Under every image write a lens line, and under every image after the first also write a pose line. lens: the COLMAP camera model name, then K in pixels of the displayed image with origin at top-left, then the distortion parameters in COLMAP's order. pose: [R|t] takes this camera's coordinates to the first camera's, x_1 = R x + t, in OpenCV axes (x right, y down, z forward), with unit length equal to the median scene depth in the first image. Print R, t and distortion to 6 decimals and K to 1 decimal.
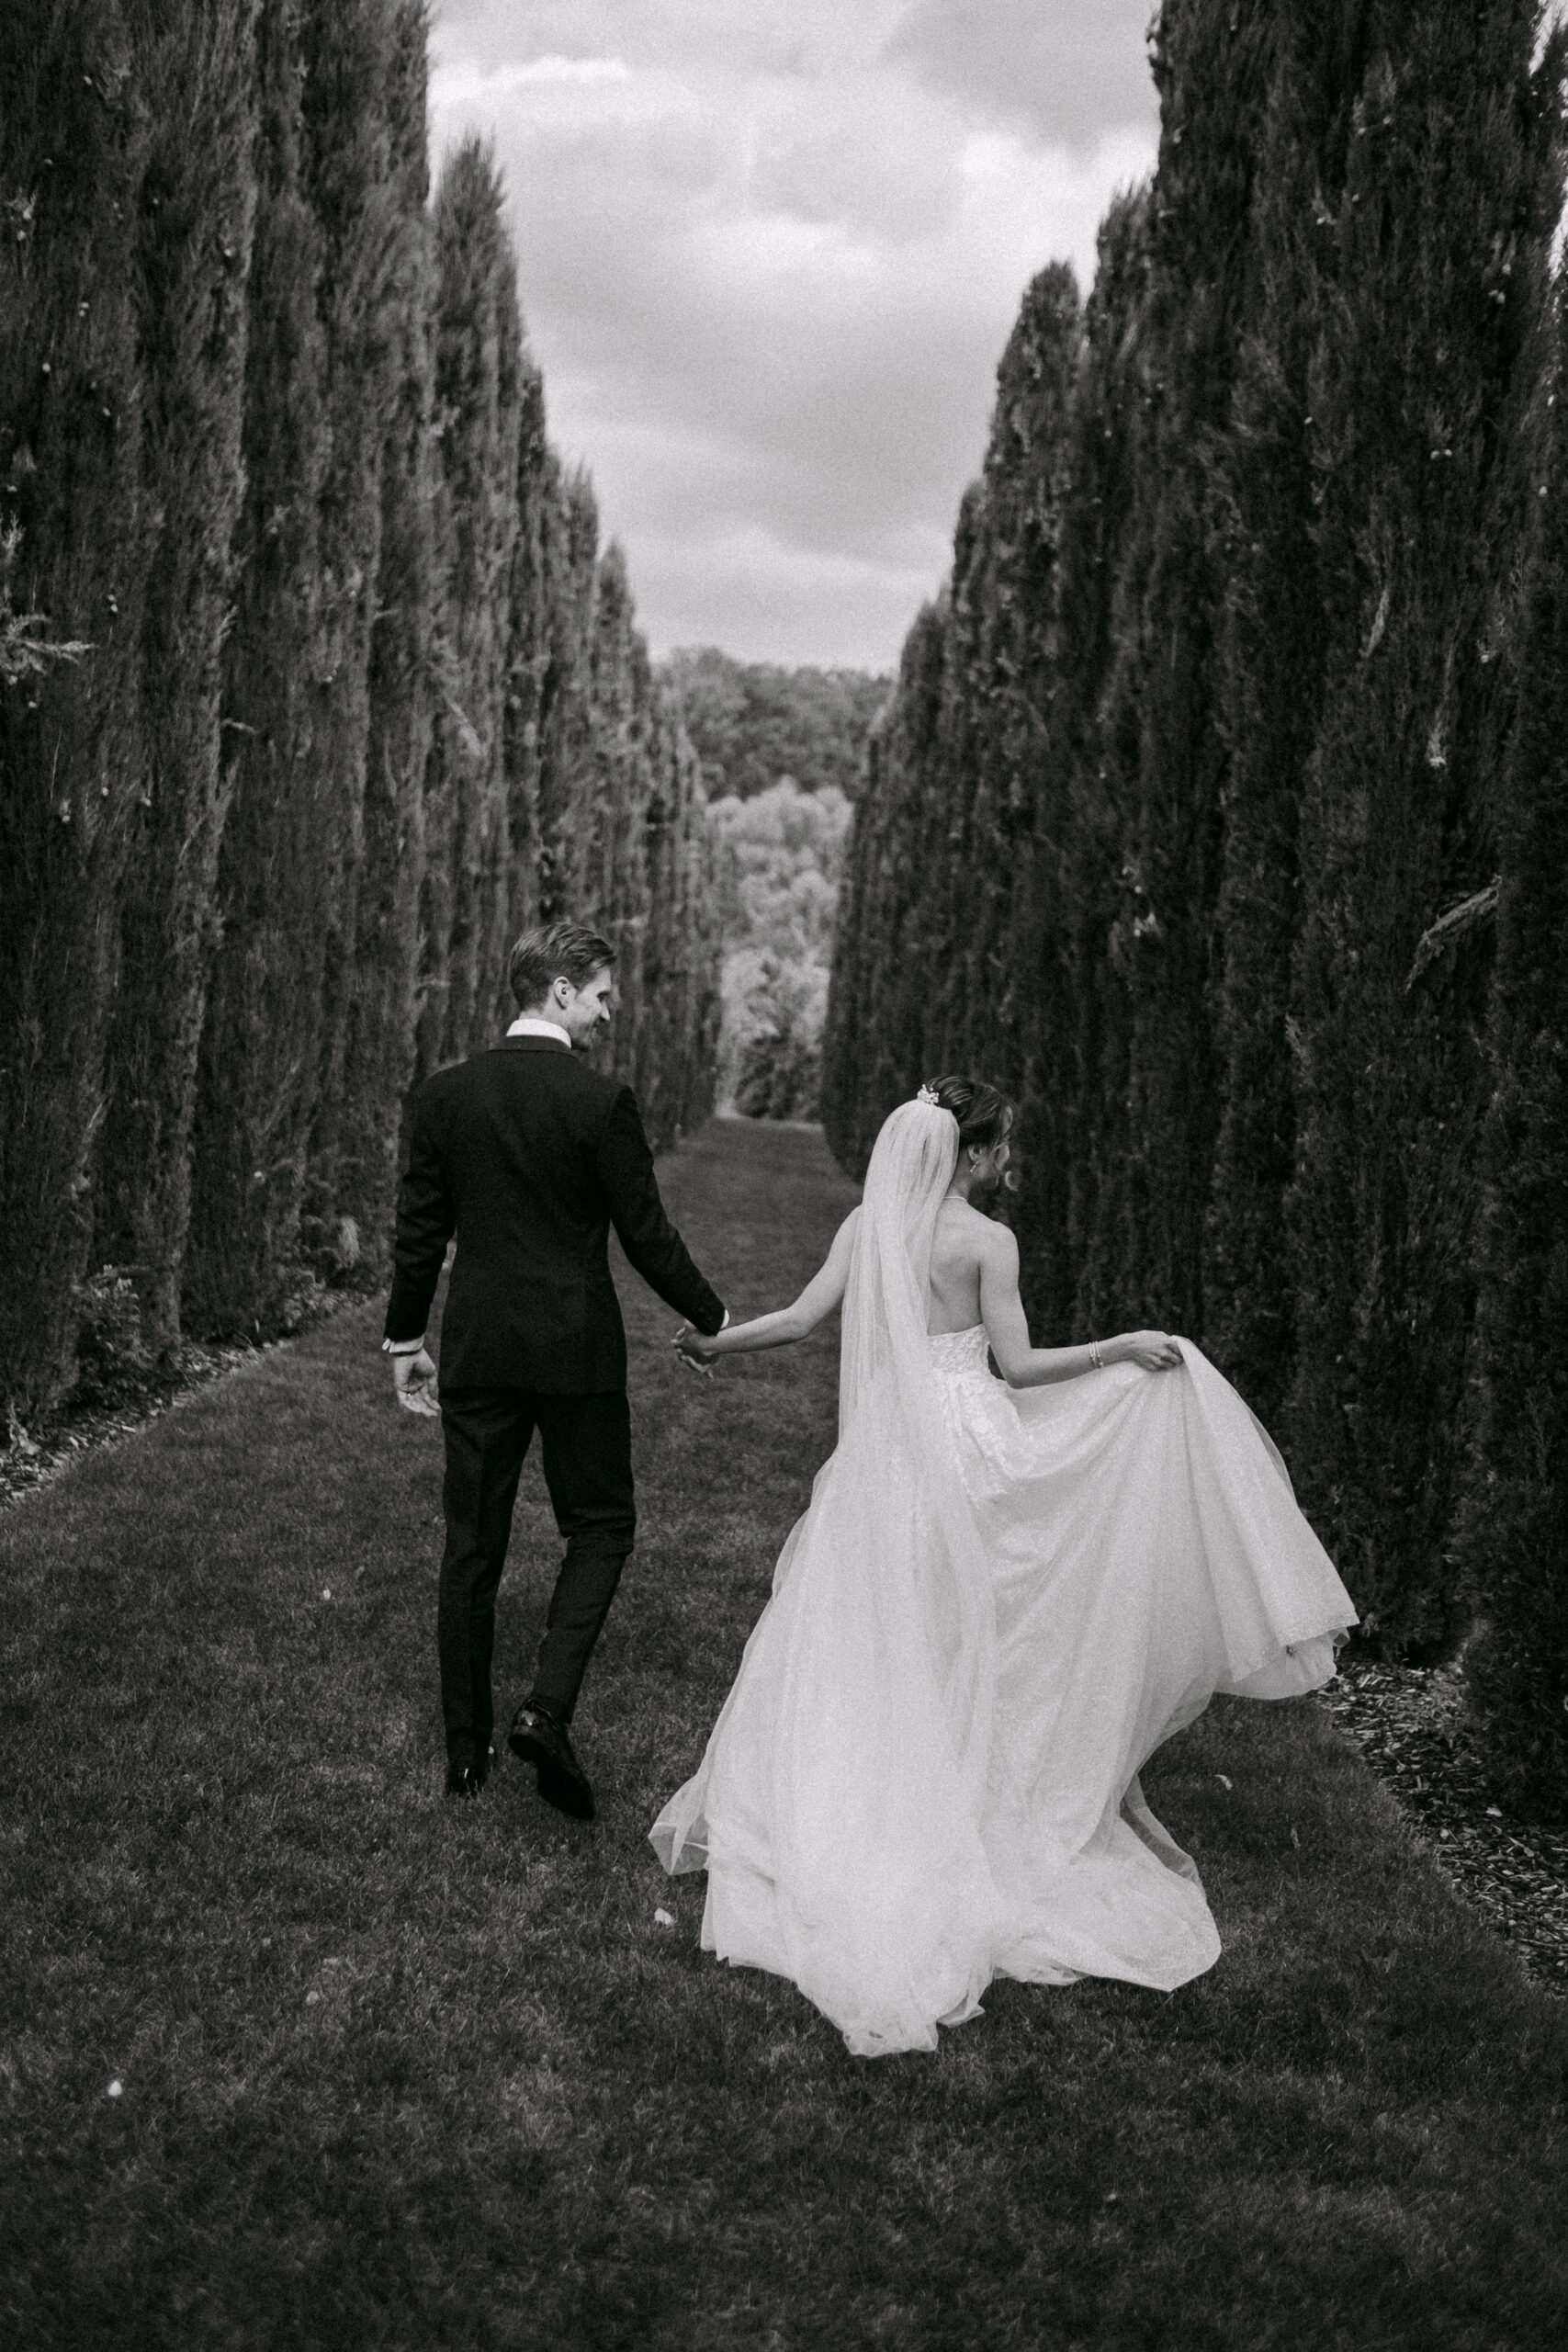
lens RADIAL K [[2579.8, 0, 876.7], [0, 2579.8, 1178.5], [0, 0, 1]] dist [-0.015635, 0.080558]
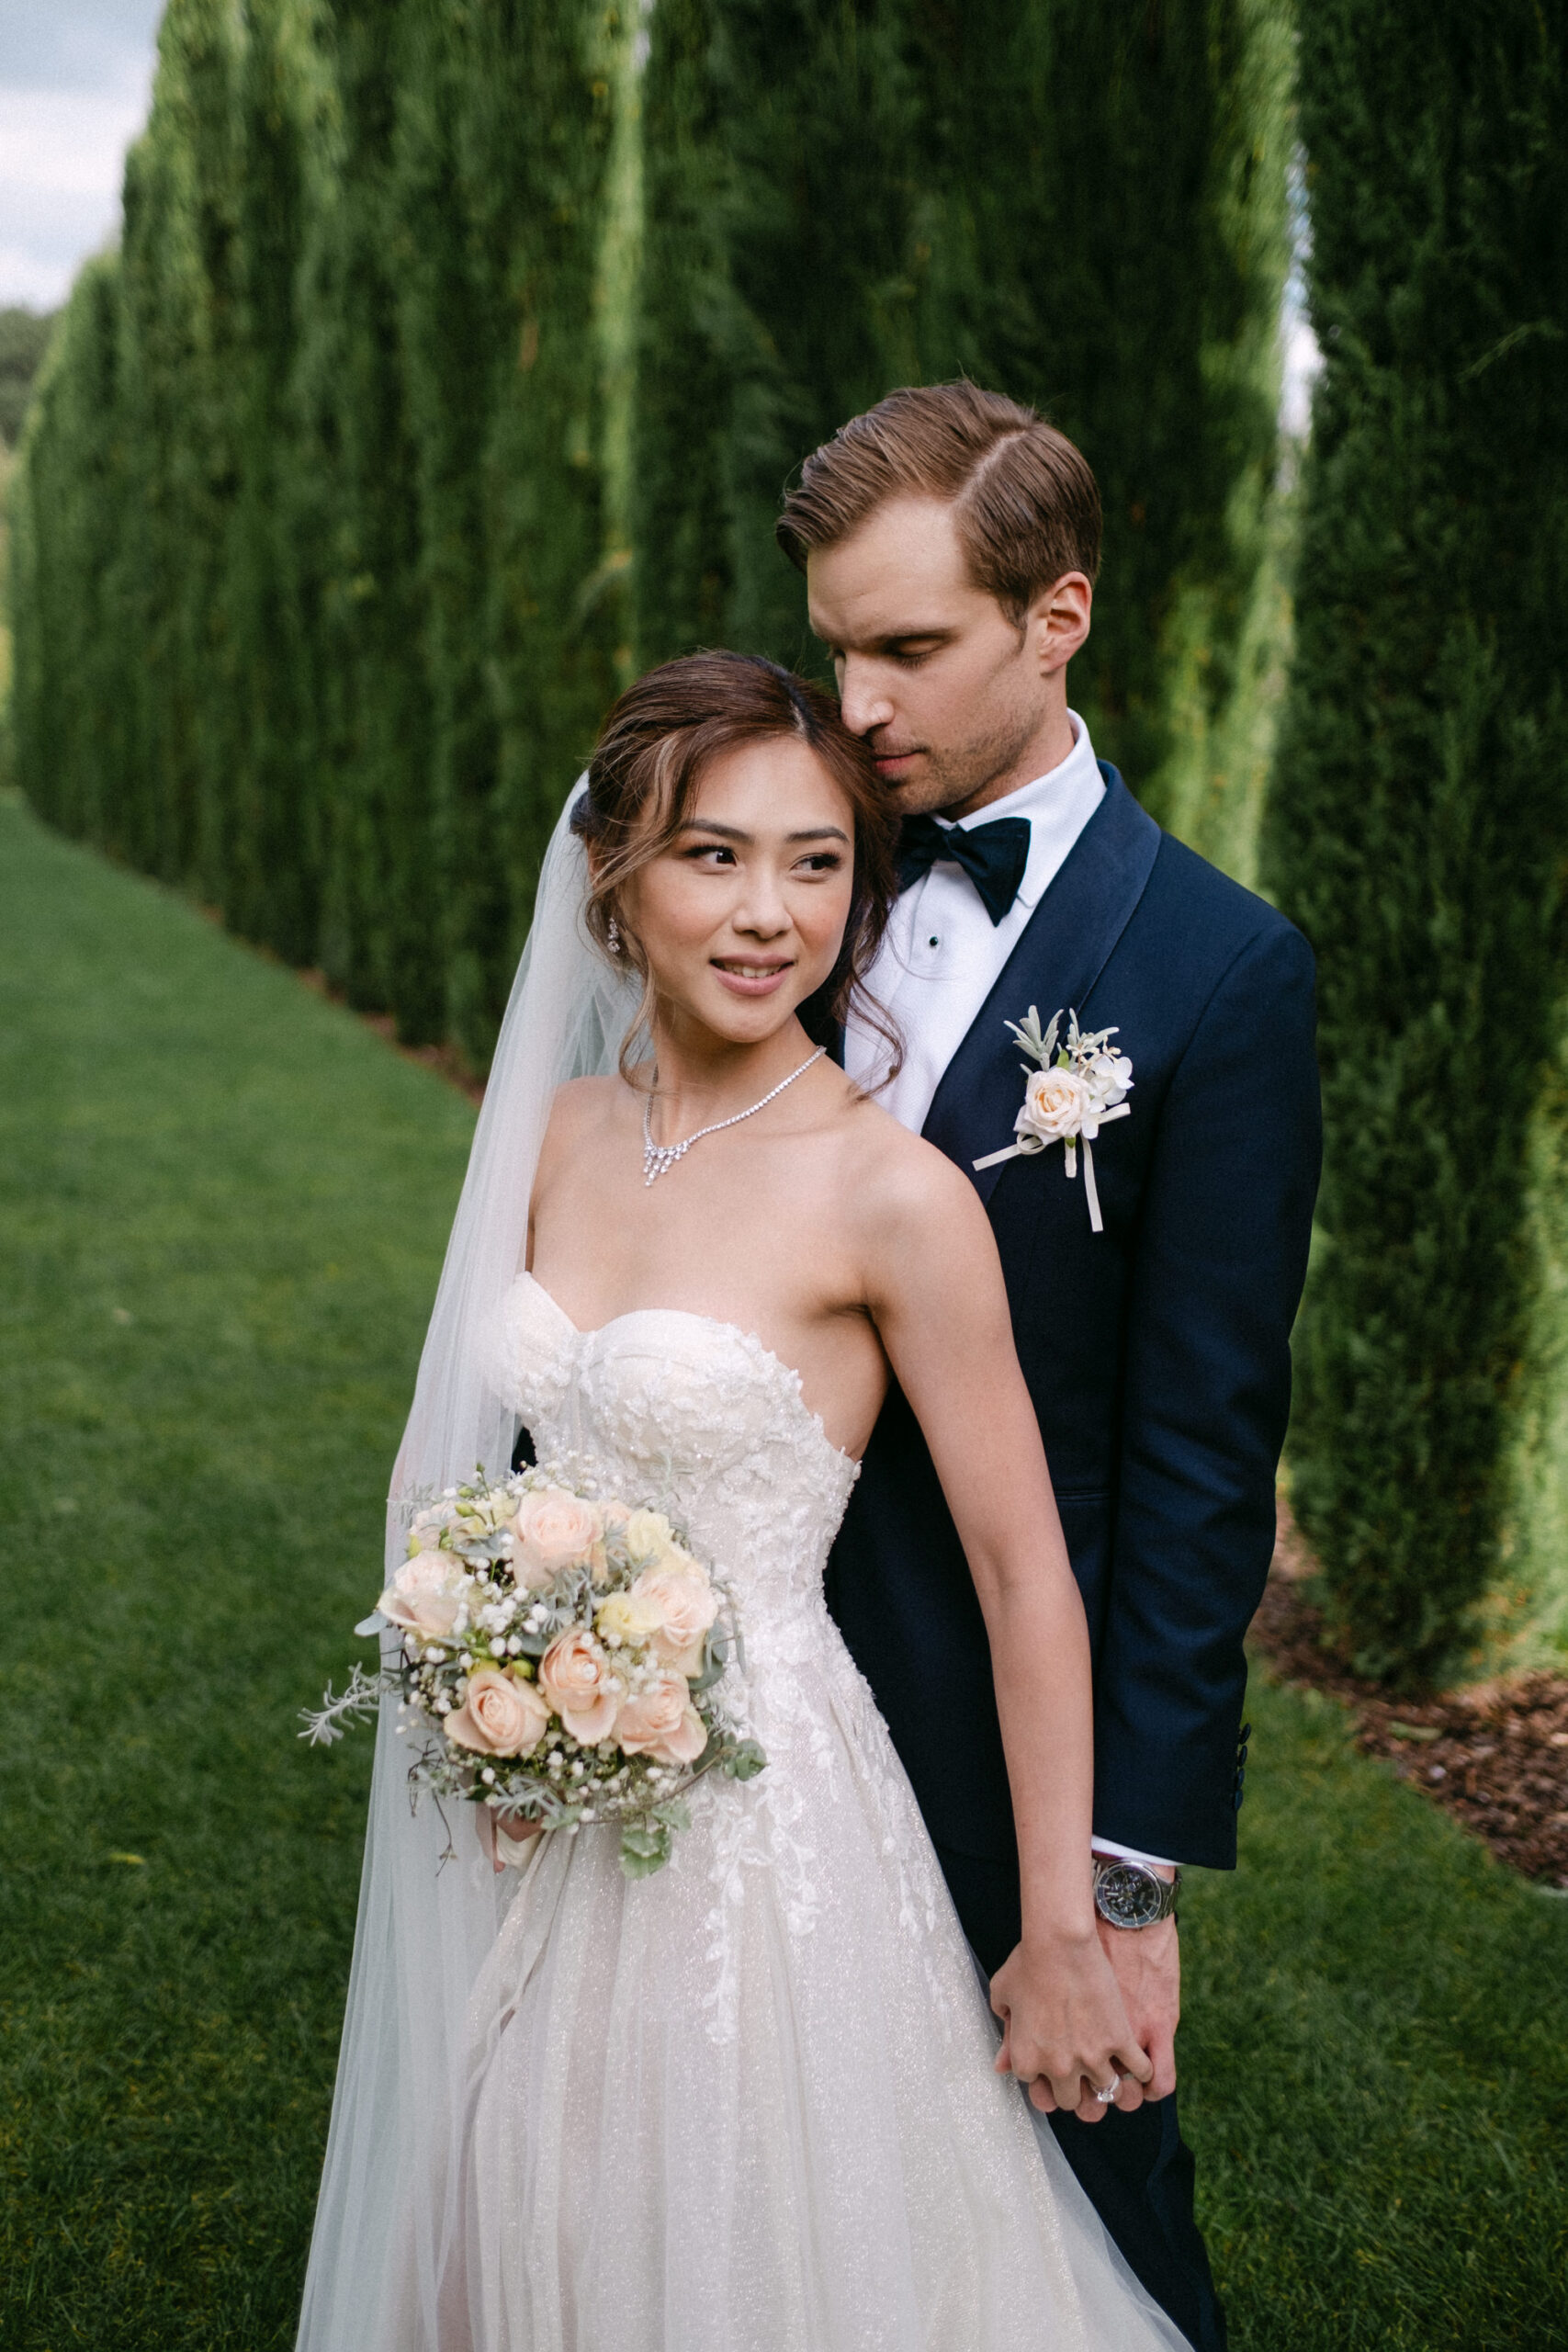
lens RADIAL K [[2579.8, 0, 876.7], [0, 2579.8, 1178.5], [0, 0, 1]] dist [-0.015635, 0.080558]
pose [[0.952581, -0.103349, 0.286197, -0.021084], [0.063440, 0.987339, 0.145383, 0.007793], [-0.297599, -0.120332, 0.947077, -0.131545]]
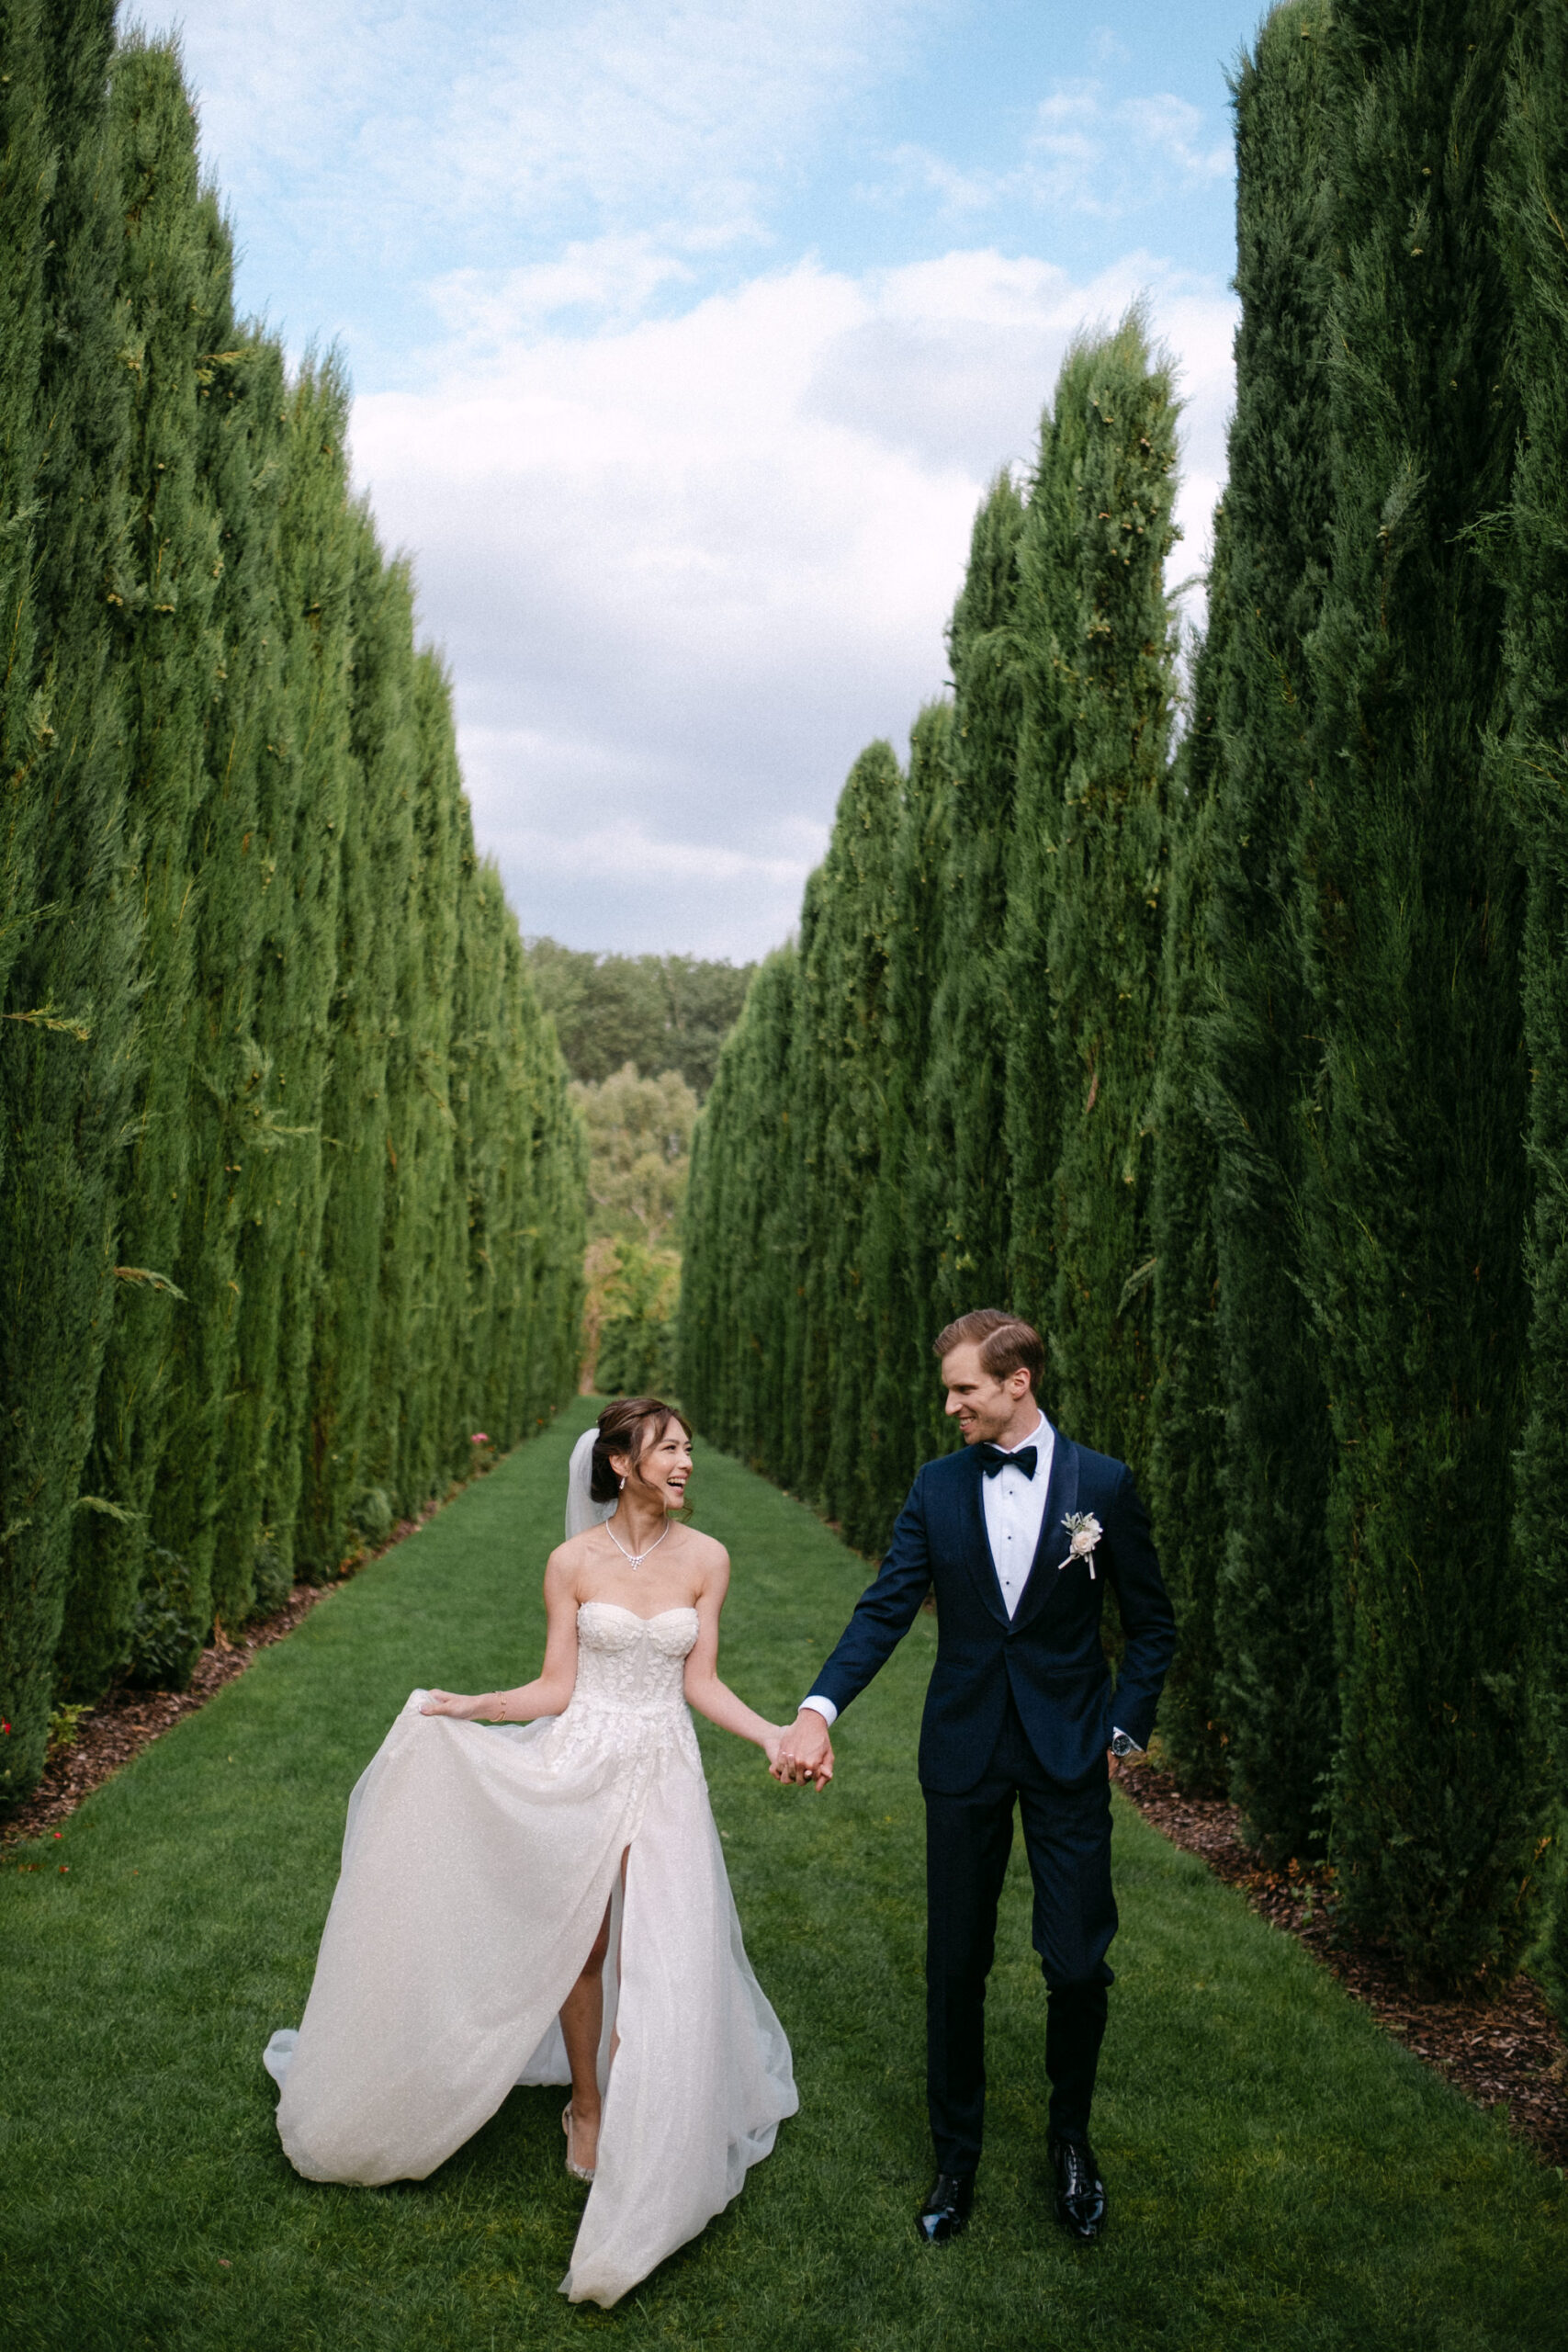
lens RADIAL K [[2563.9, 0, 778.6], [0, 2563.9, 1083.5], [0, 0, 1]] dist [-0.011707, 0.023030]
pose [[0.999330, -0.024612, 0.027075, -0.020233], [0.028208, 0.989512, -0.141669, 0.002453], [-0.023304, 0.142338, 0.989544, -0.246746]]
